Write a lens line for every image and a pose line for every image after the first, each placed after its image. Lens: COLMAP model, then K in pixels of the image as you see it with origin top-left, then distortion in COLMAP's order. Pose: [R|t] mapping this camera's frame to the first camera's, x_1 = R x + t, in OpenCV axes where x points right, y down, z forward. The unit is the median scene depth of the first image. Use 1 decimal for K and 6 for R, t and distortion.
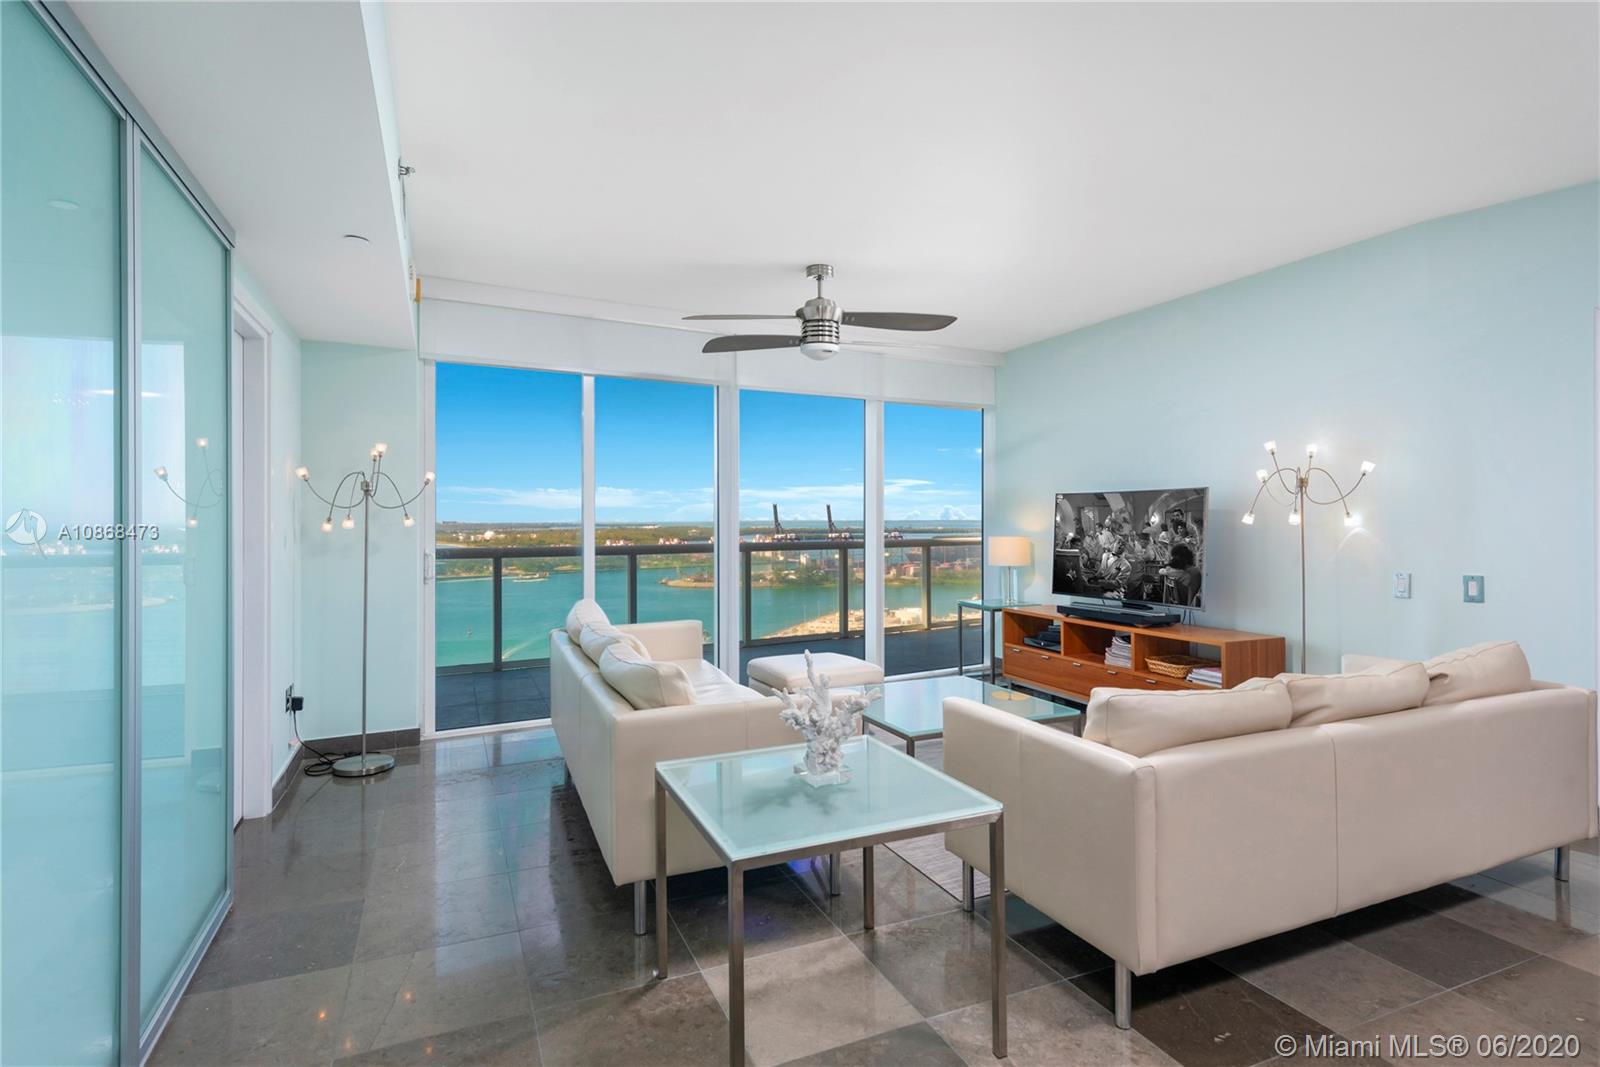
lens RADIAL K [[822.8, 0, 800.0], [0, 822.8, 533.5], [0, 0, 1]] dist [0.001026, 0.000043]
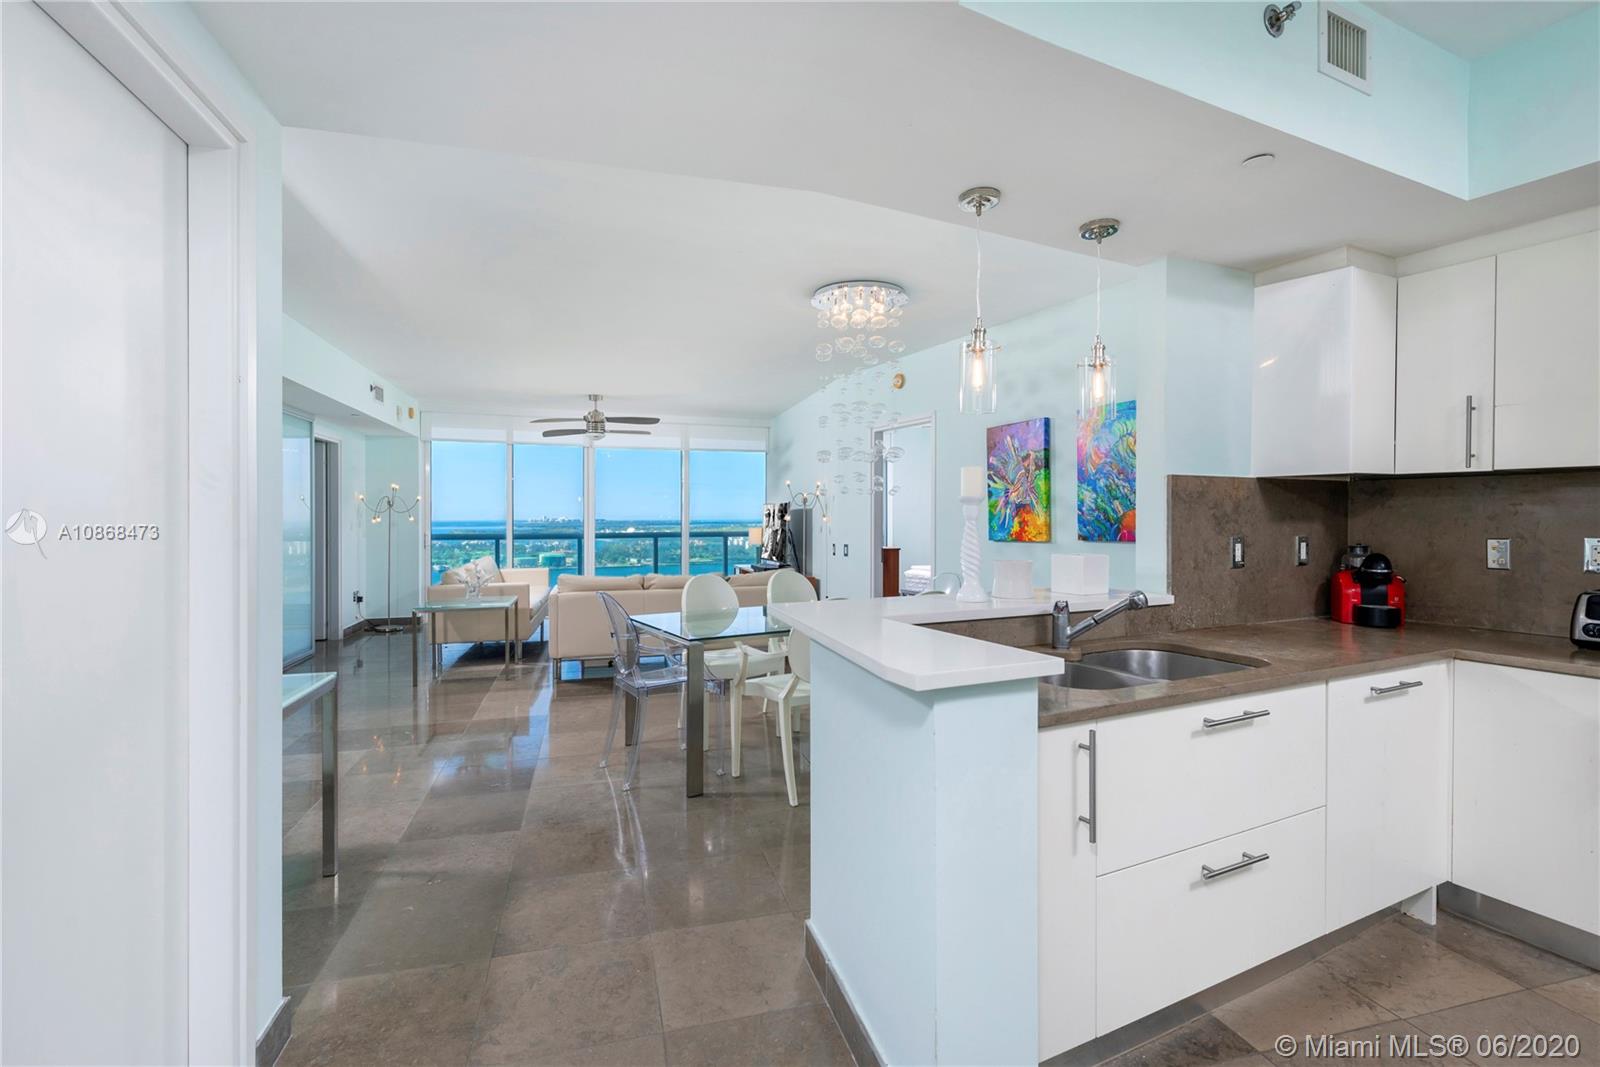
lens RADIAL K [[746.4, 0, 800.0], [0, 746.4, 533.5], [0, 0, 1]] dist [-0.000177, -0.000018]
pose [[0.990200, 0.004145, -0.139592, 0.800786], [-0.003511, 0.999982, 0.004791, 0.011604], [0.139609, -0.004254, 0.990198, -0.789463]]
